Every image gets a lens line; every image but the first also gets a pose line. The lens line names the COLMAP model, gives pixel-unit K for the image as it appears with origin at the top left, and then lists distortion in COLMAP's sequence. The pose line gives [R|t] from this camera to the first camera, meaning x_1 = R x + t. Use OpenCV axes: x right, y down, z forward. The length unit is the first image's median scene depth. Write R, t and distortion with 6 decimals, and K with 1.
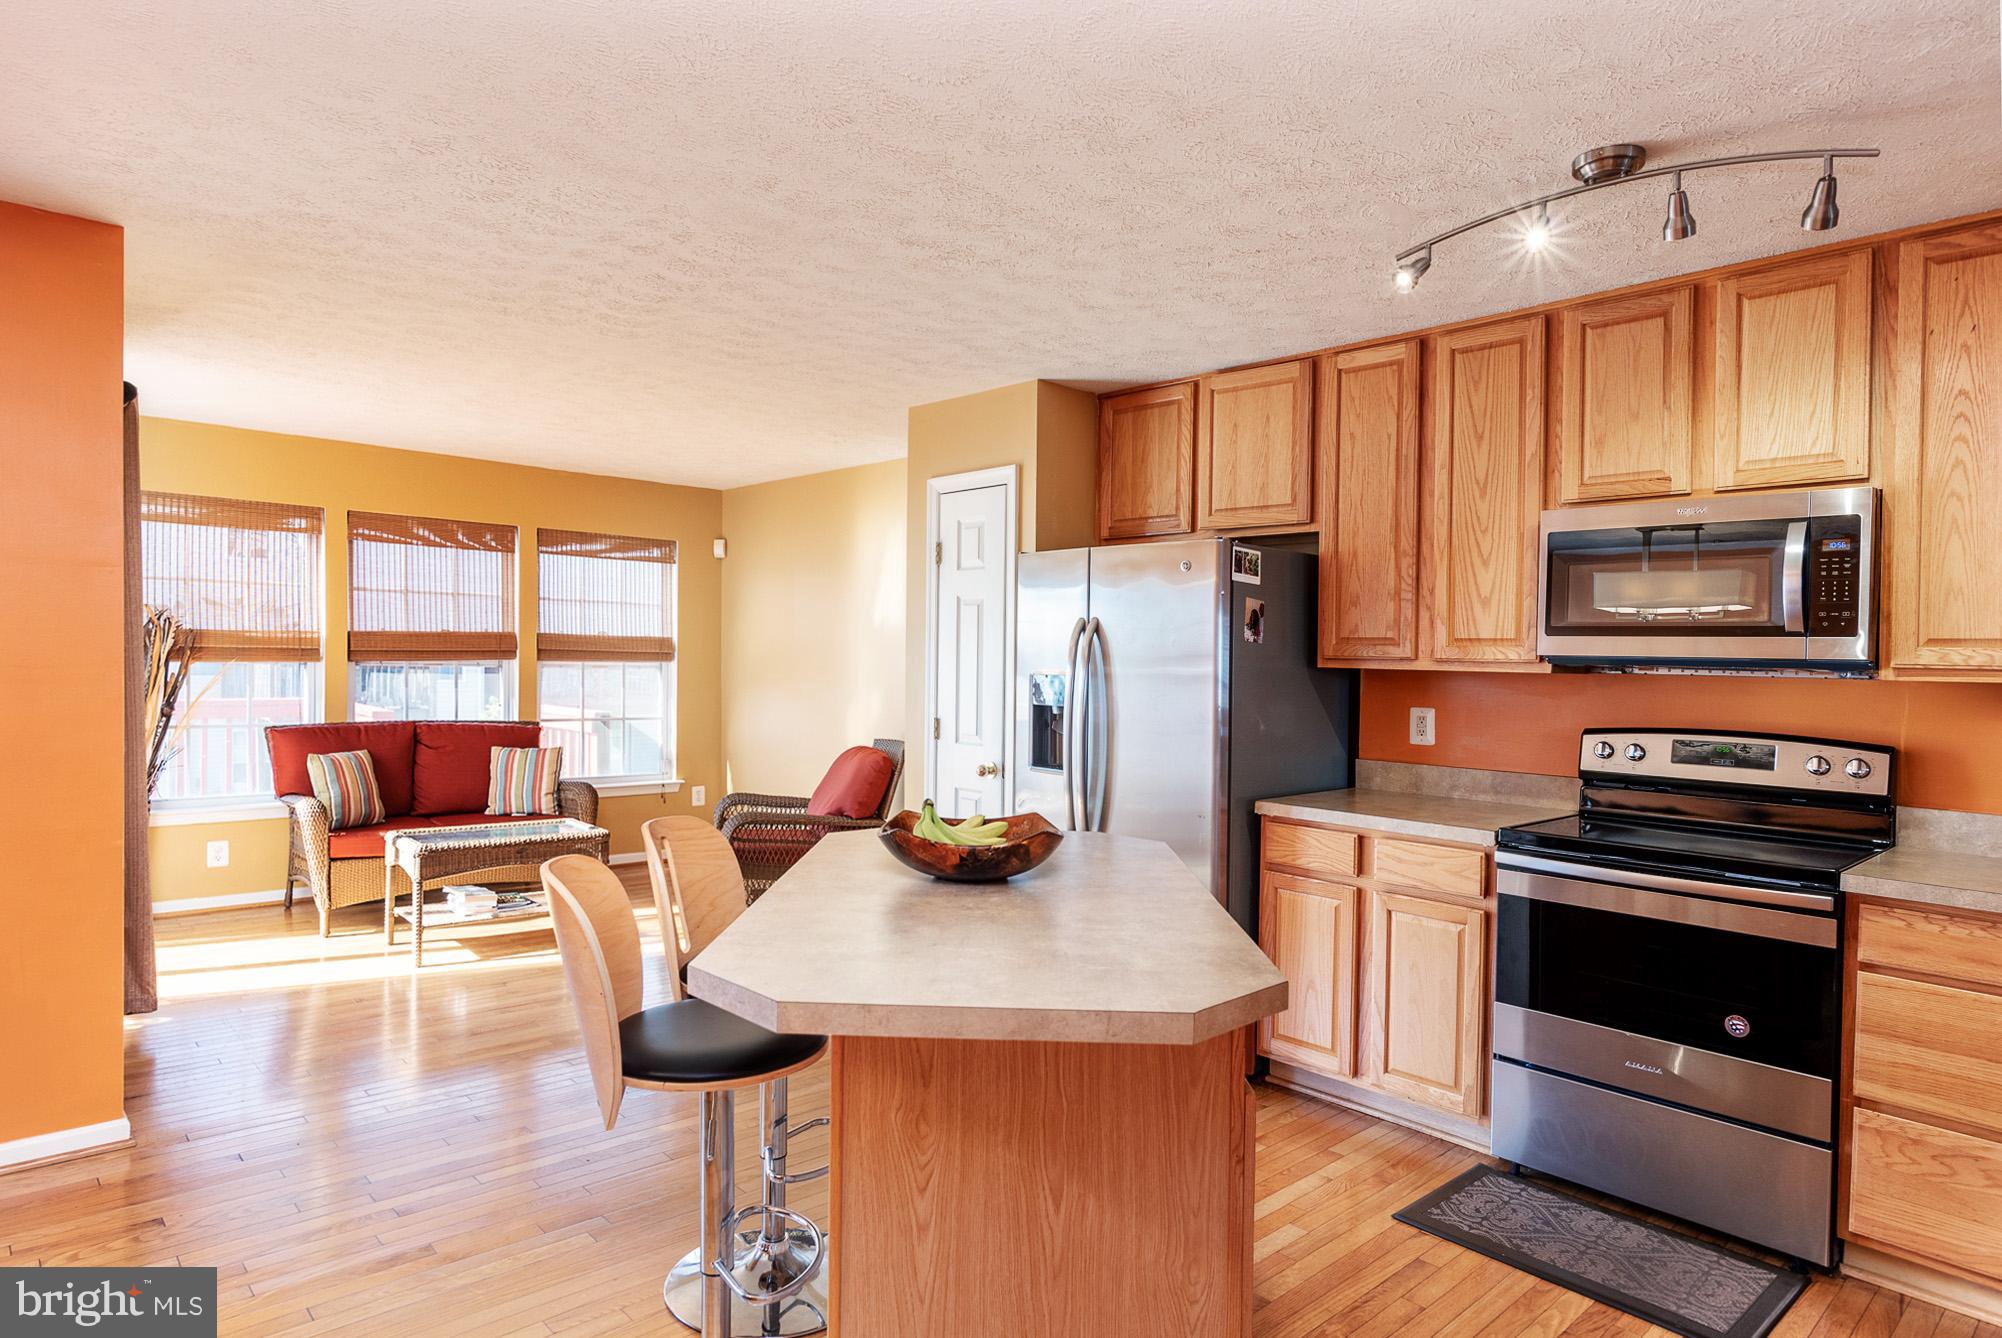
lens RADIAL K [[1147.2, 0, 1001.0], [0, 1147.2, 669.0], [0, 0, 1]] dist [0.002352, 0.001491]
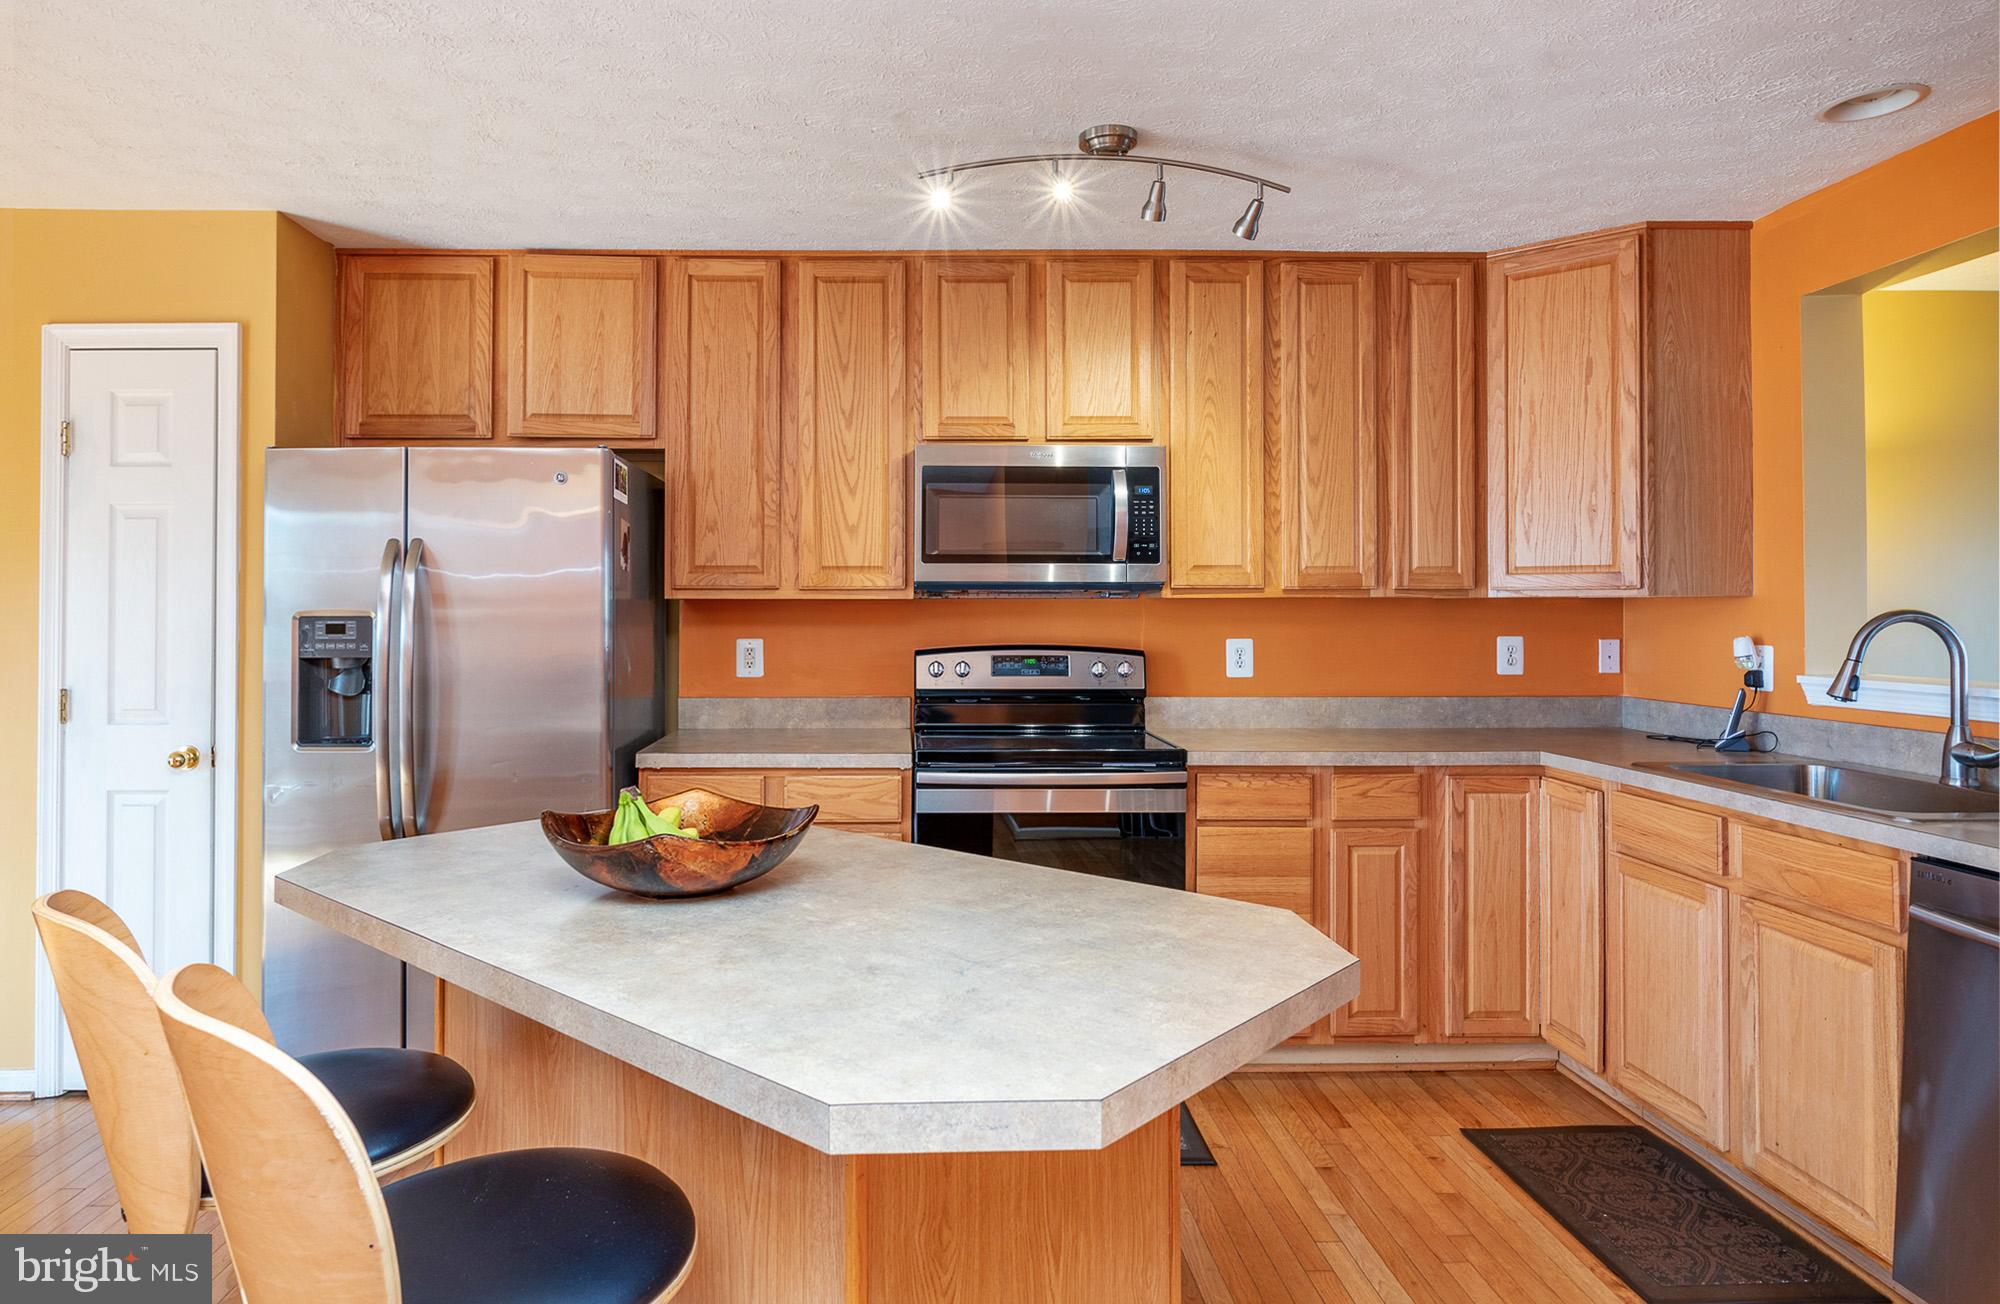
lens RADIAL K [[1177.0, 0, 991.9], [0, 1177.0, 579.8], [0, 0, 1]] dist [-0.001623, -0.001628]
pose [[0.677801, -0.005306, 0.735226, -0.261246], [0.022808, 0.999644, -0.013812, 0.002669], [-0.734891, 0.026131, 0.677681, 0.205114]]
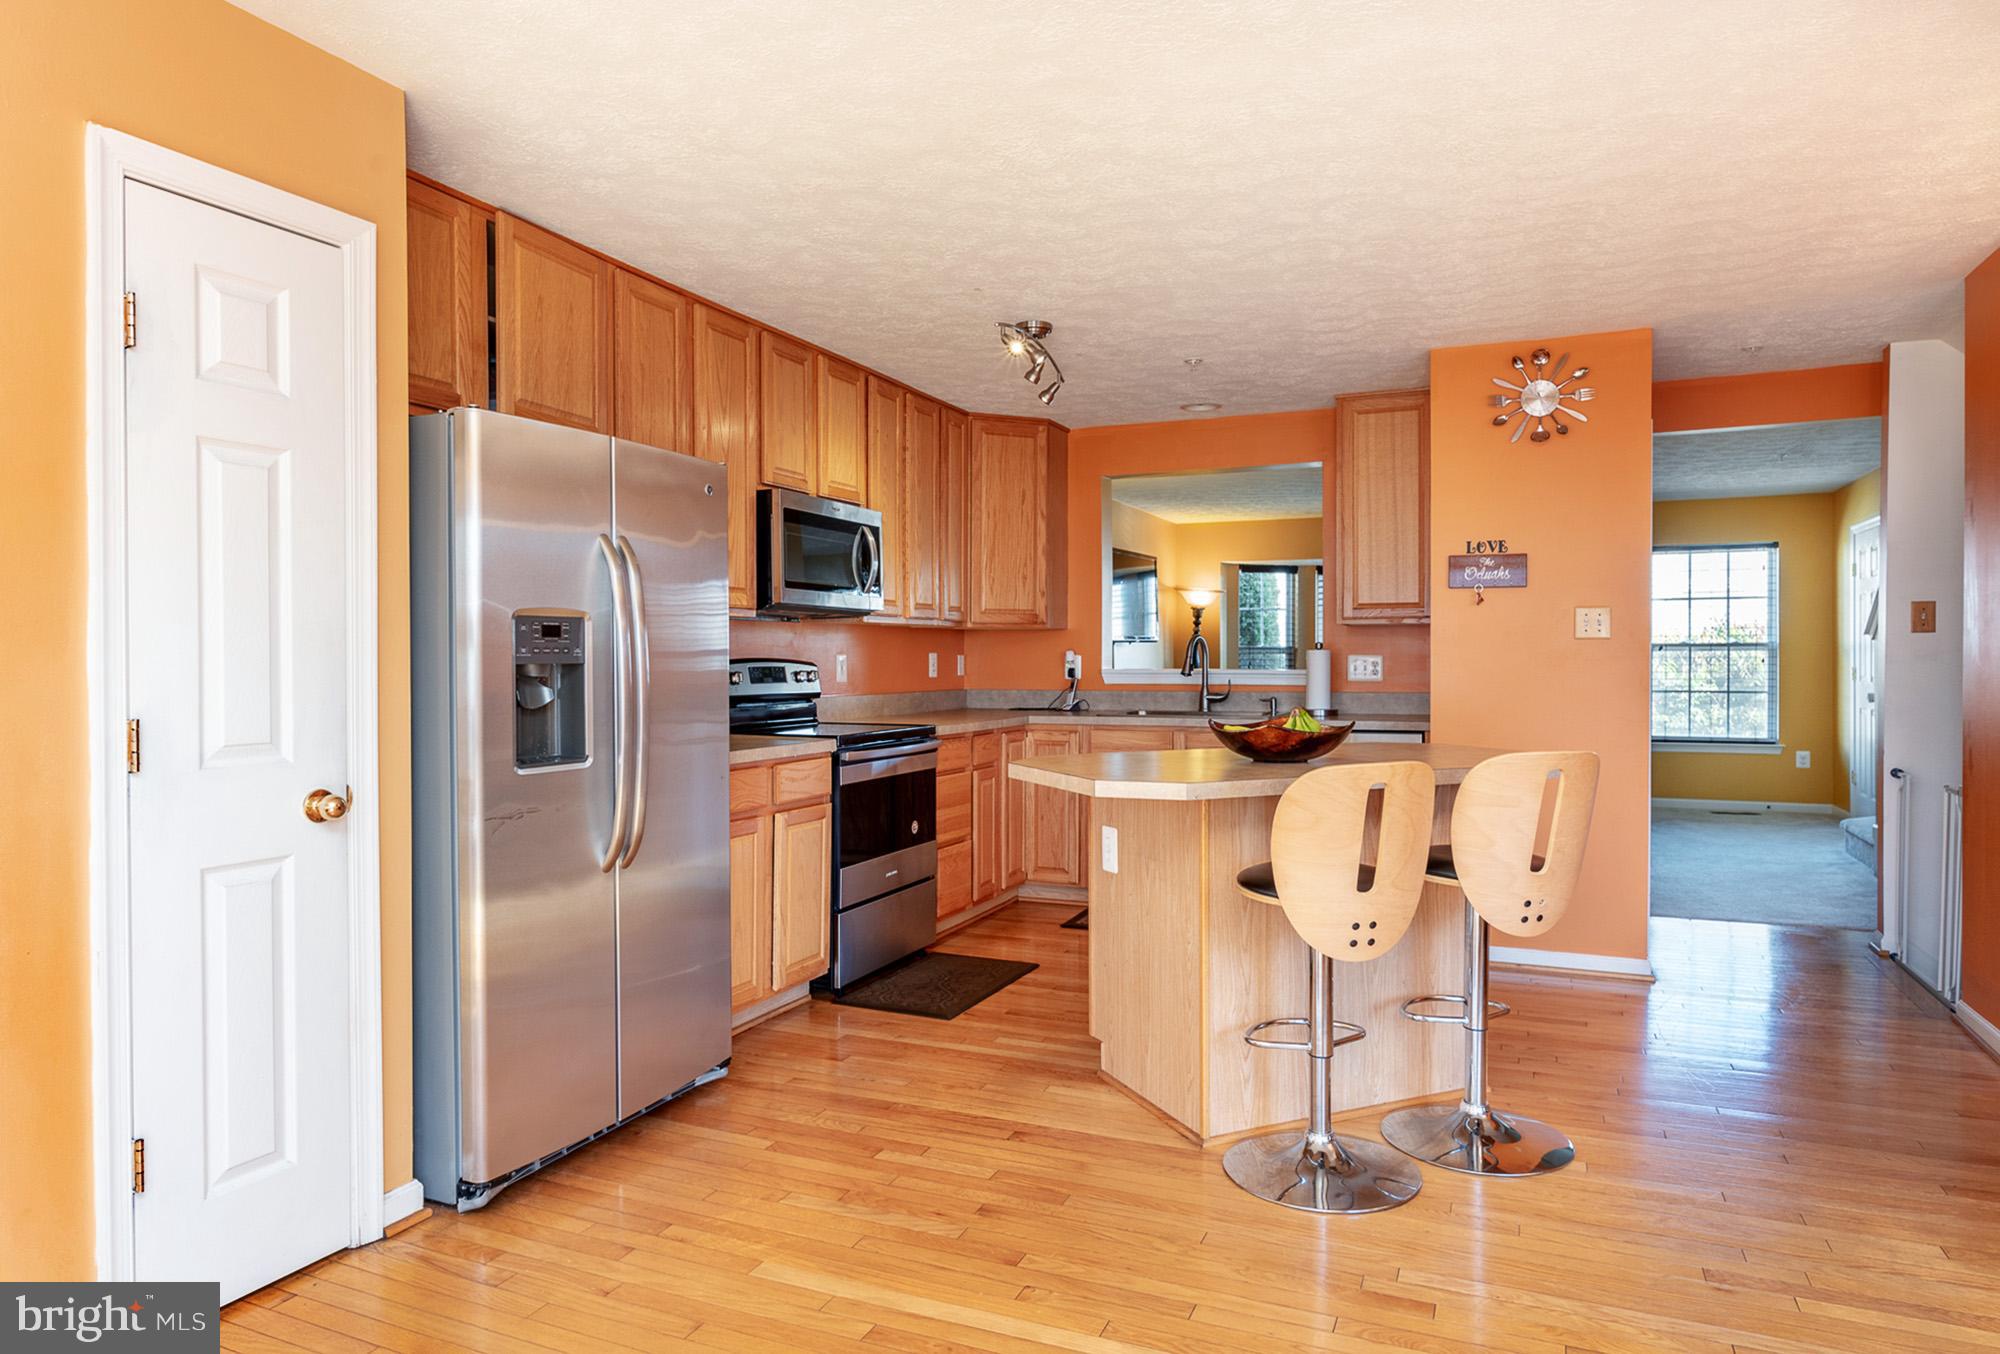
lens RADIAL K [[1205.3, 0, 1003.6], [0, 1205.3, 650.4], [0, 0, 1]] dist [-0.003108, 0.002289]
pose [[-0.385906, -0.019934, 0.922323, -0.800290], [-0.002911, 0.999788, 0.020391, 0.011762], [-0.922534, 0.005184, -0.385882, 1.207029]]
